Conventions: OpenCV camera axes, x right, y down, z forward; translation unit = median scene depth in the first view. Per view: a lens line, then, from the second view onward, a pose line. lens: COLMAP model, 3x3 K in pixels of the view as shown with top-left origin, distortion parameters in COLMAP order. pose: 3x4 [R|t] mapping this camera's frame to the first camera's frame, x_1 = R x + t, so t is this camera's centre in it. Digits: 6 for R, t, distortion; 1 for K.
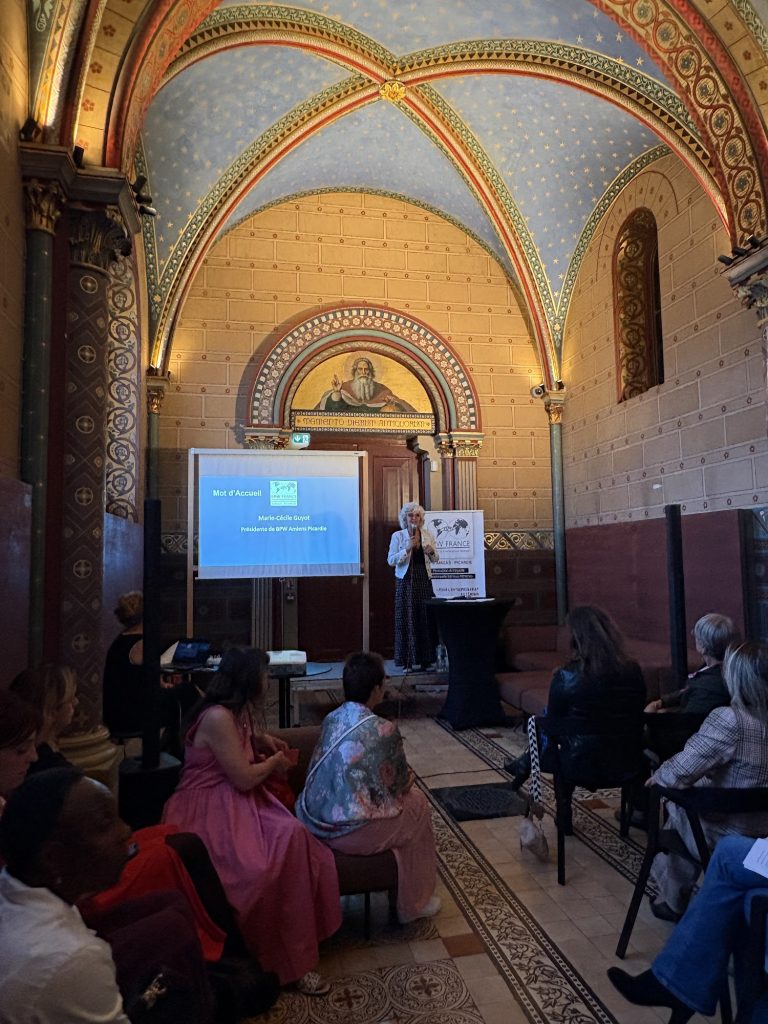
lens RADIAL K [[669.6, 0, 391.6], [0, 669.6, 505.8], [0, 0, 1]] dist [-0.005596, -0.002058]
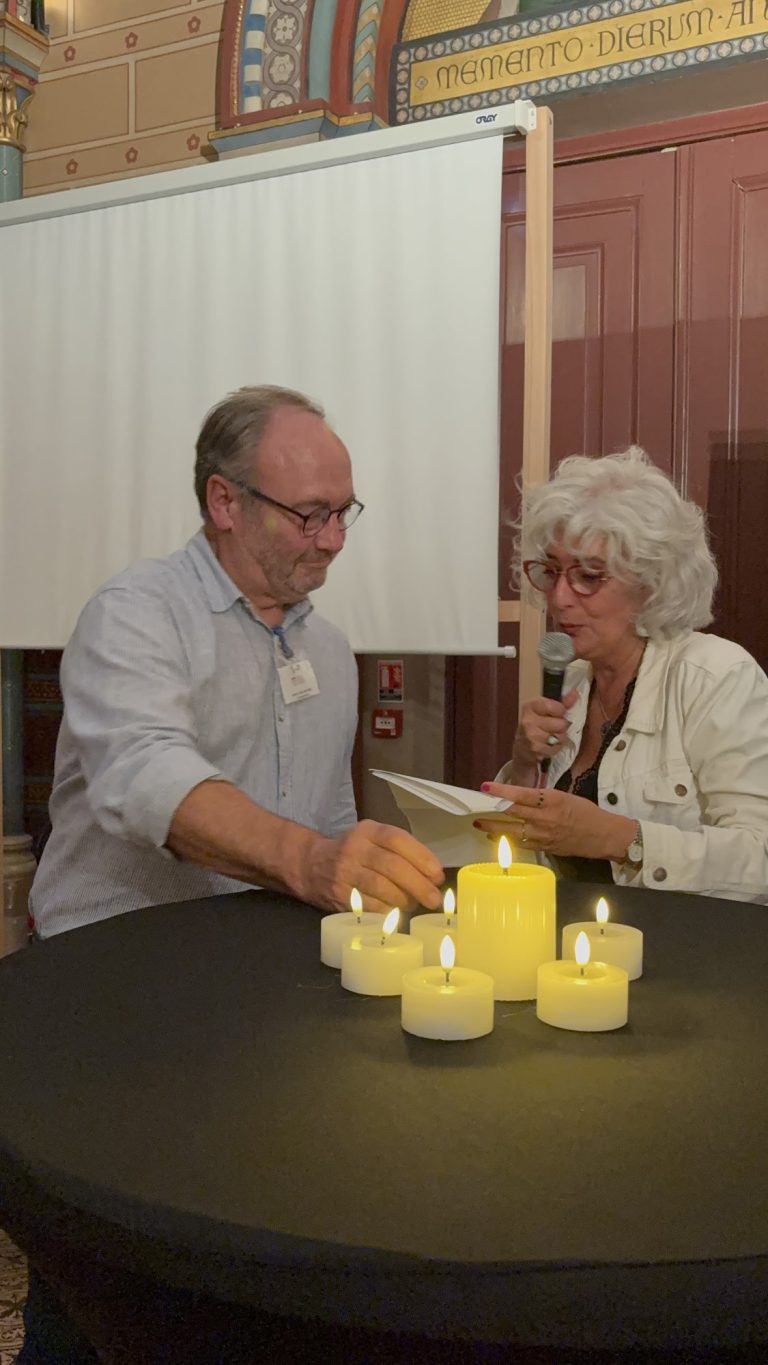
lens RADIAL K [[1223.5, 0, 389.7], [0, 1223.5, 686.1], [0, 0, 1]] dist [-0.007274, 0.053578]
pose [[0.785781, 0.050377, -0.616449, 0.170323], [0.034040, 0.991645, 0.124429, 0.054537], [0.617567, -0.118757, 0.777501, 0.572920]]
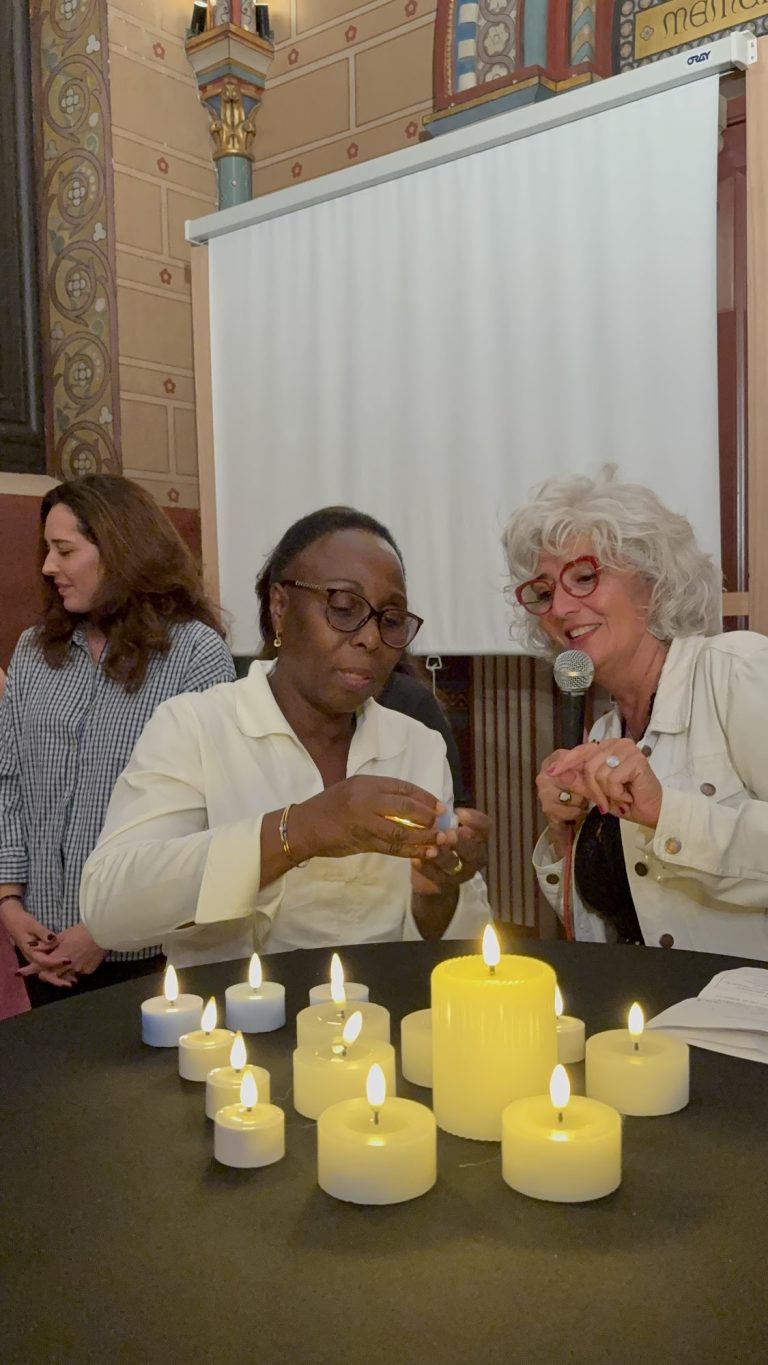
lens RADIAL K [[1223.5, 0, 392.6], [0, 1223.5, 691.8], [0, 0, 1]] dist [-0.007274, 0.053578]
pose [[0.620402, 0.047584, -0.782839, 0.174061], [0.078354, 0.989403, 0.122236, 0.054470], [0.780360, -0.137175, 0.610099, 0.607963]]
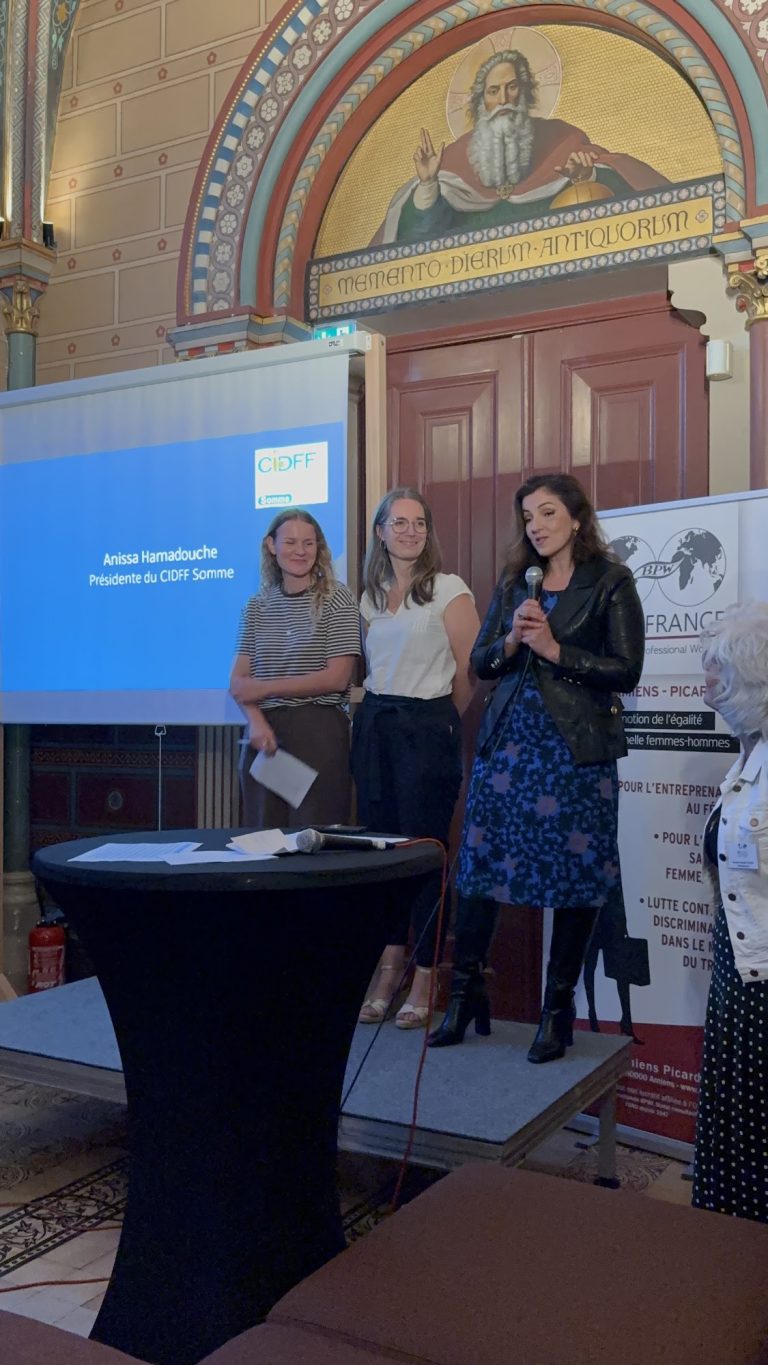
lens RADIAL K [[1223.5, 0, 387.5], [0, 1223.5, 684.5], [0, 0, 1]] dist [-0.007274, 0.053578]
pose [[0.747629, 0.011627, -0.664015, 0.319310], [0.041105, 0.997120, 0.063742, 0.042949], [0.662843, -0.074950, 0.744998, 0.518078]]
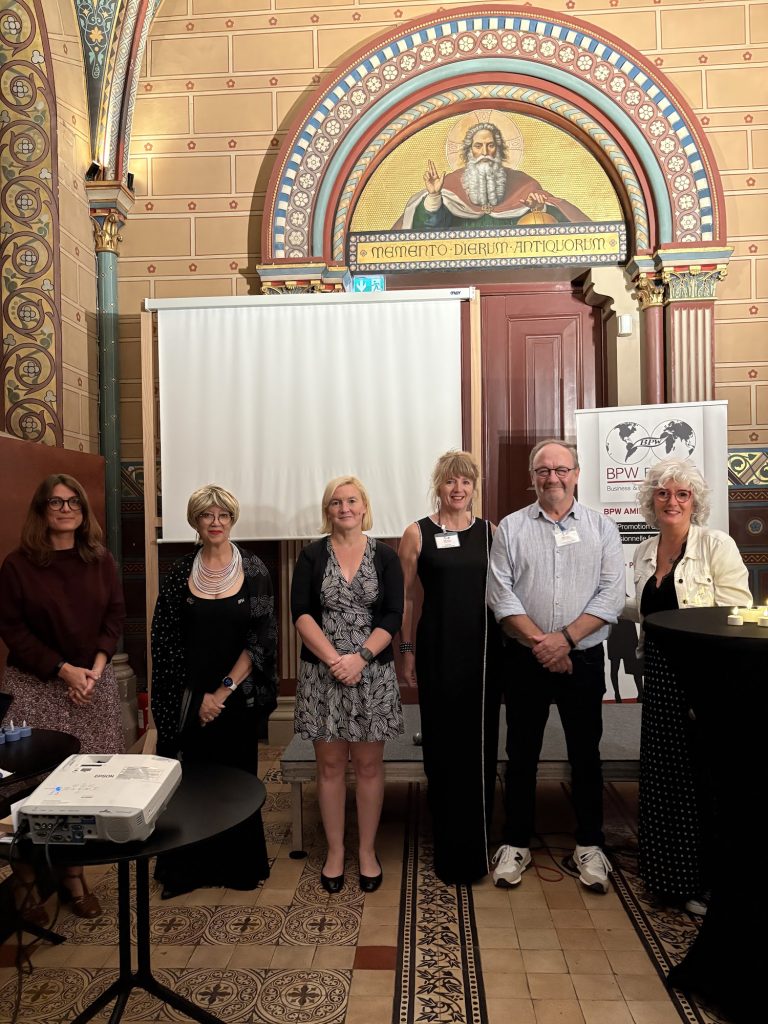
lens RADIAL K [[777.0, 0, 388.1], [0, 777.0, 519.6], [0, 0, 1]] dist [0.018726, -0.001174]
pose [[0.965502, -0.001969, -0.260389, 0.045173], [0.025039, 0.996039, 0.085313, 0.035873], [0.259190, -0.088890, 0.961727, 0.374508]]
